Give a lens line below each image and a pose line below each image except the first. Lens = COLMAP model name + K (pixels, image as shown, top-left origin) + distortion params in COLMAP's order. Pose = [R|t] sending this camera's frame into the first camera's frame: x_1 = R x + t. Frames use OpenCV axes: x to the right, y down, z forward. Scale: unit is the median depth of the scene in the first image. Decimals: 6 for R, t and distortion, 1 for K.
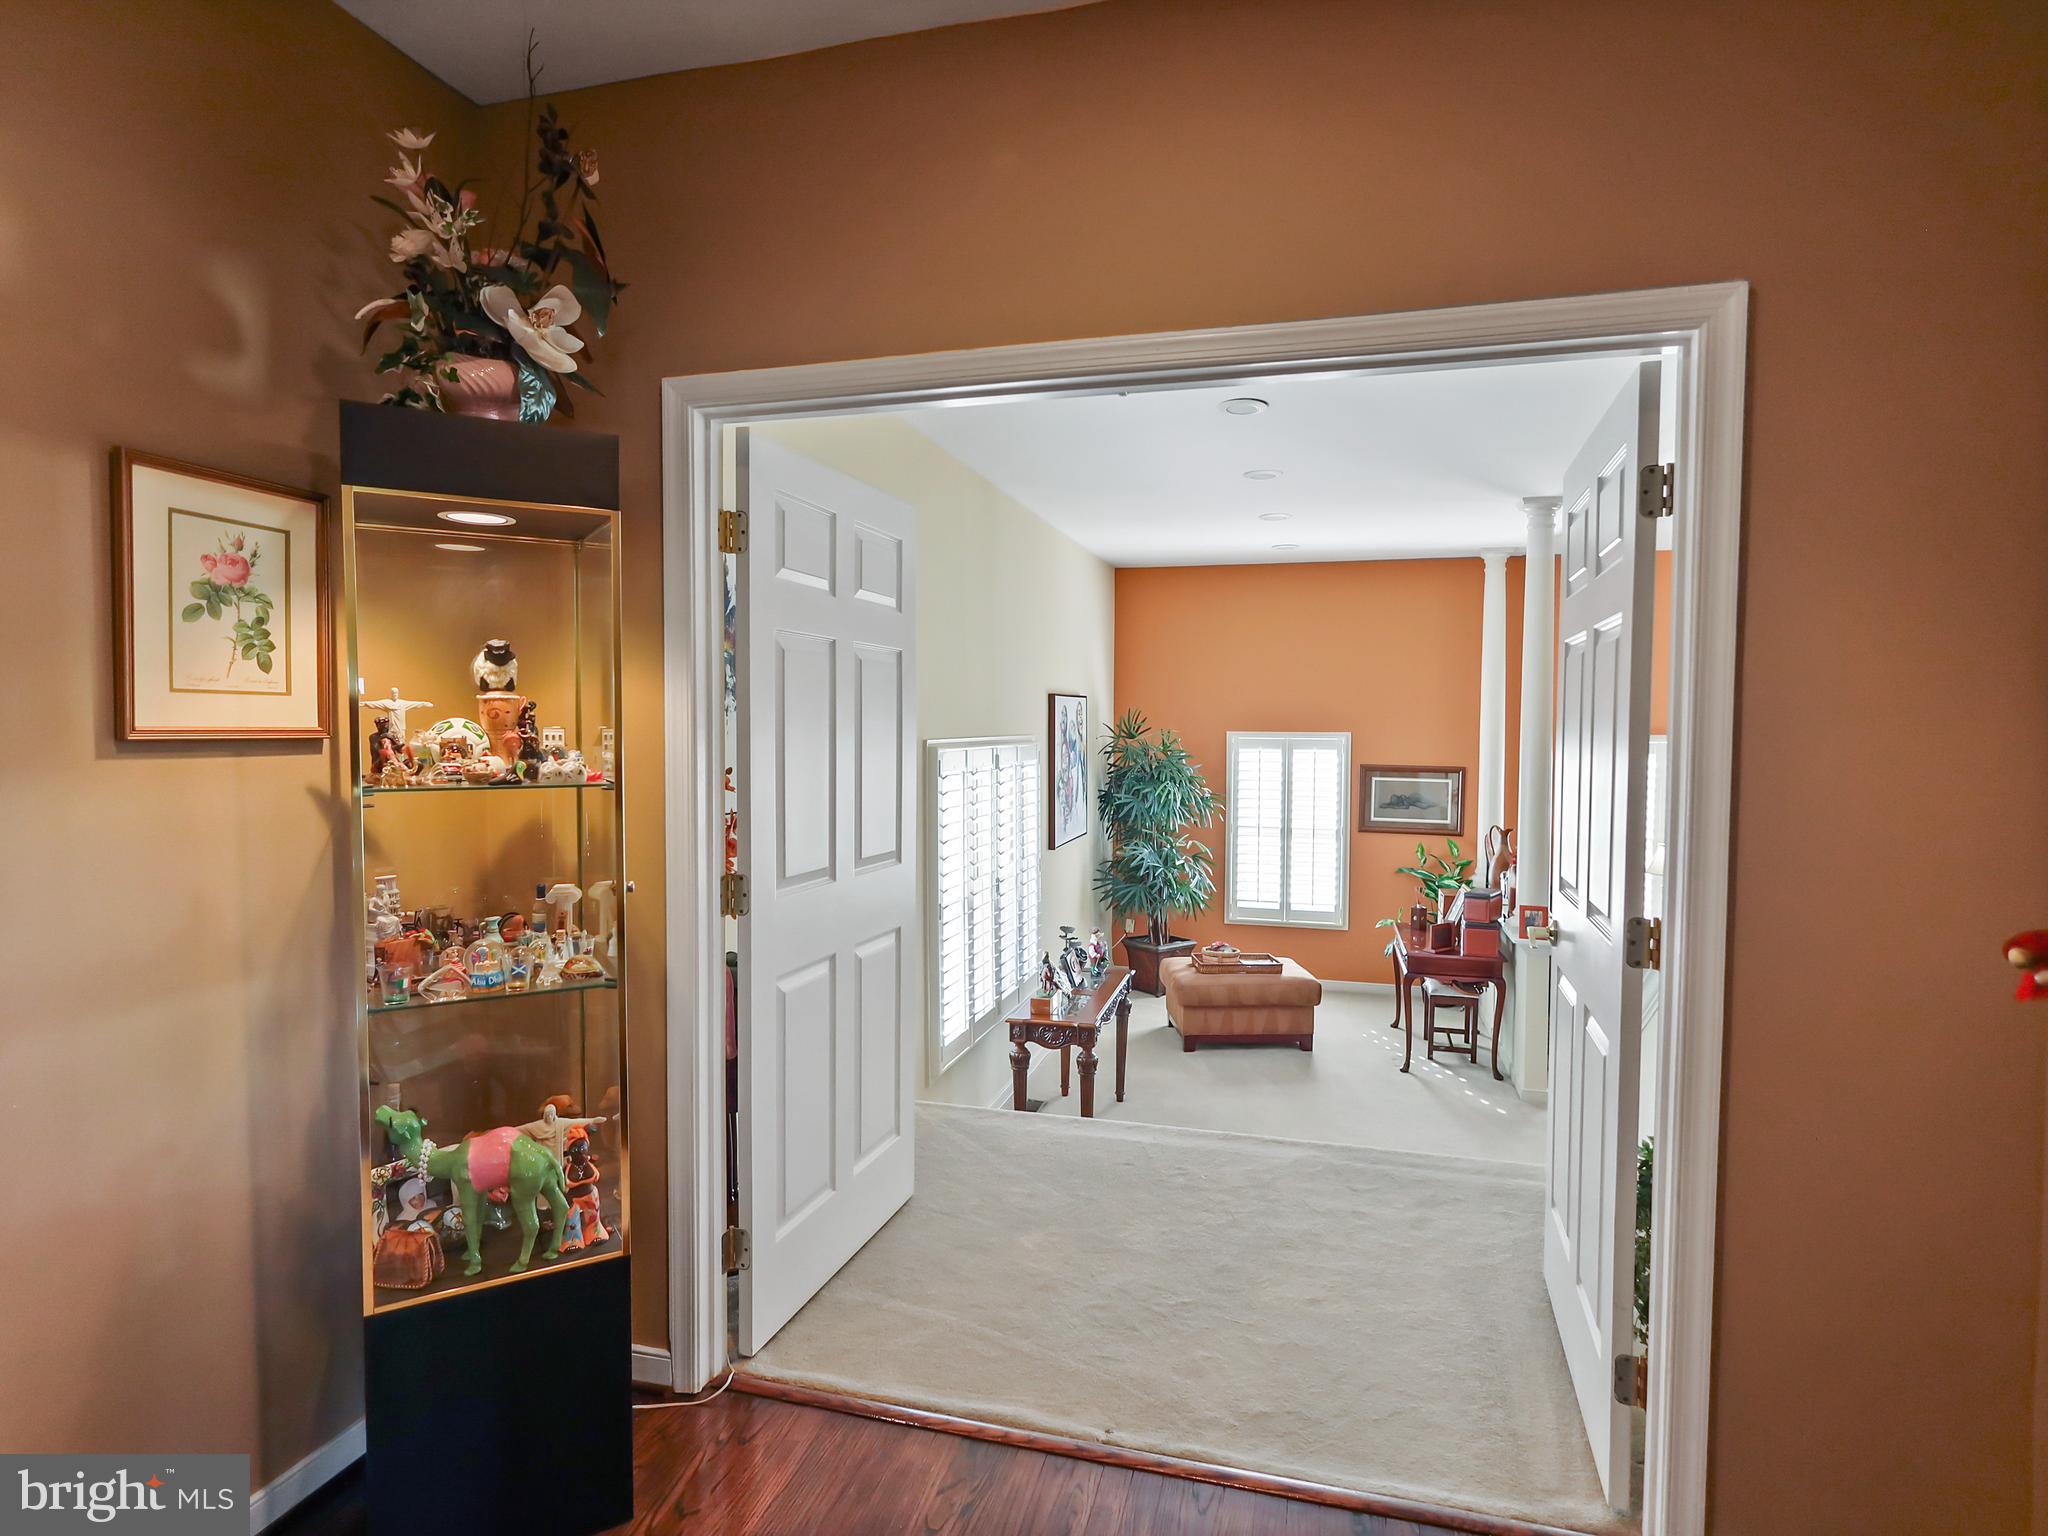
lens RADIAL K [[1096.4, 0, 1030.9], [0, 1096.4, 767.4], [0, 0, 1]] dist [-0.000903, 0.000711]
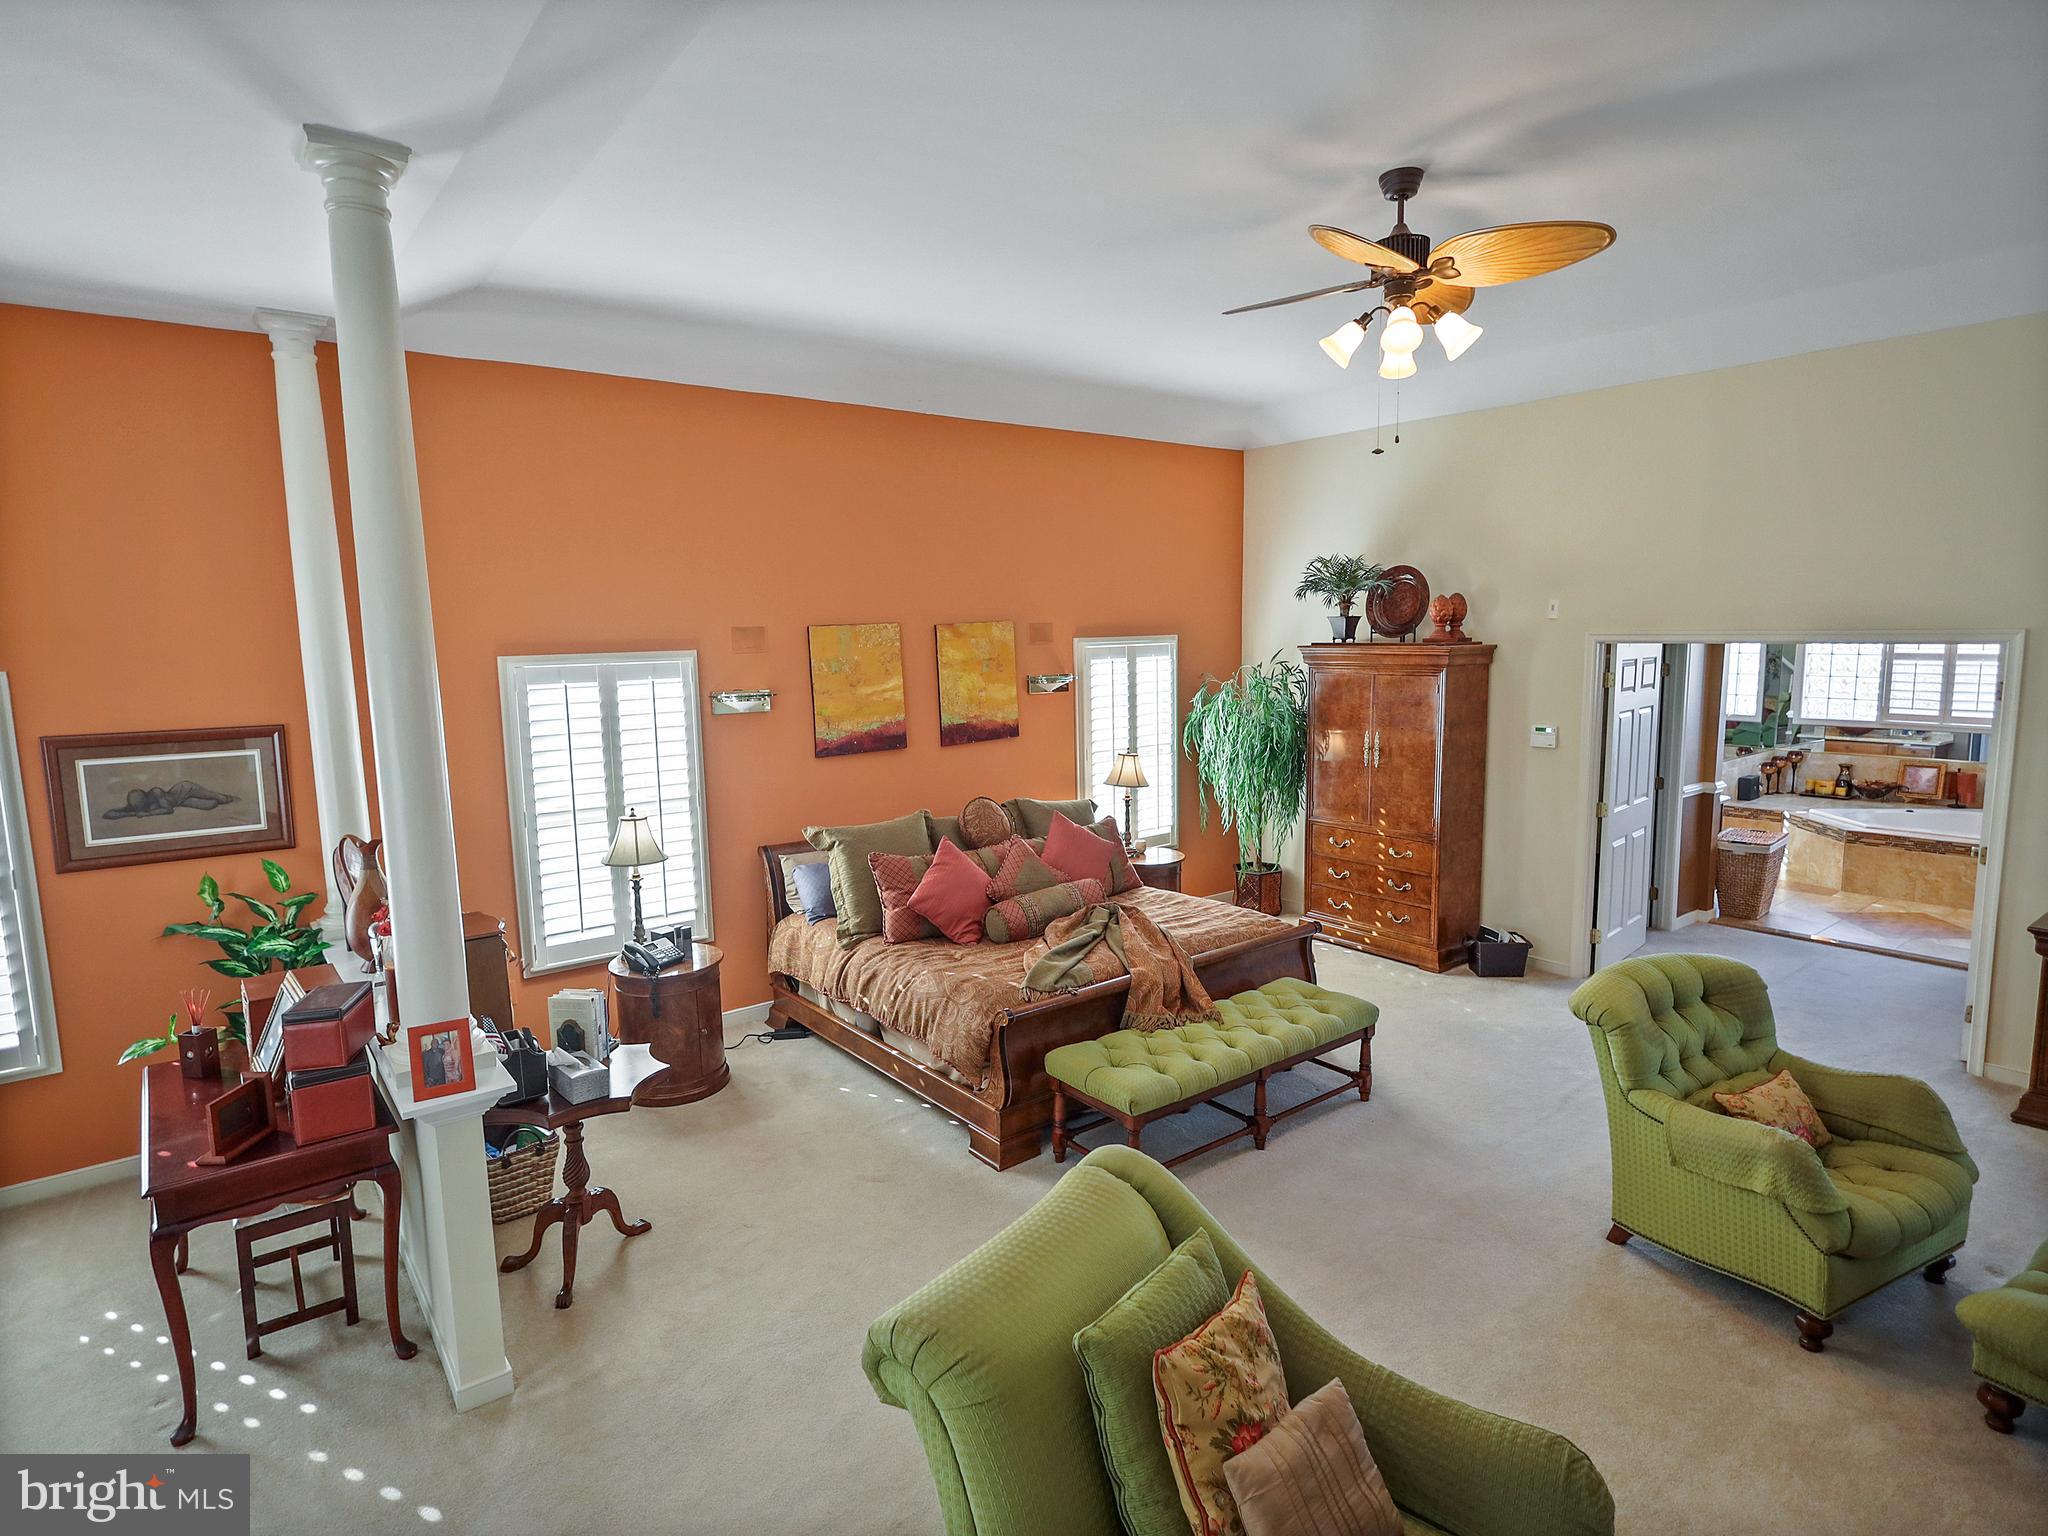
lens RADIAL K [[1096.4, 0, 1030.9], [0, 1096.4, 767.4], [0, 0, 1]] dist [-0.000903, 0.000711]
pose [[0.593349, -0.122182, 0.795618, 0.220528], [0.055875, 0.992281, 0.110713, -0.023263], [-0.803004, -0.021236, 0.595596, 0.457470]]
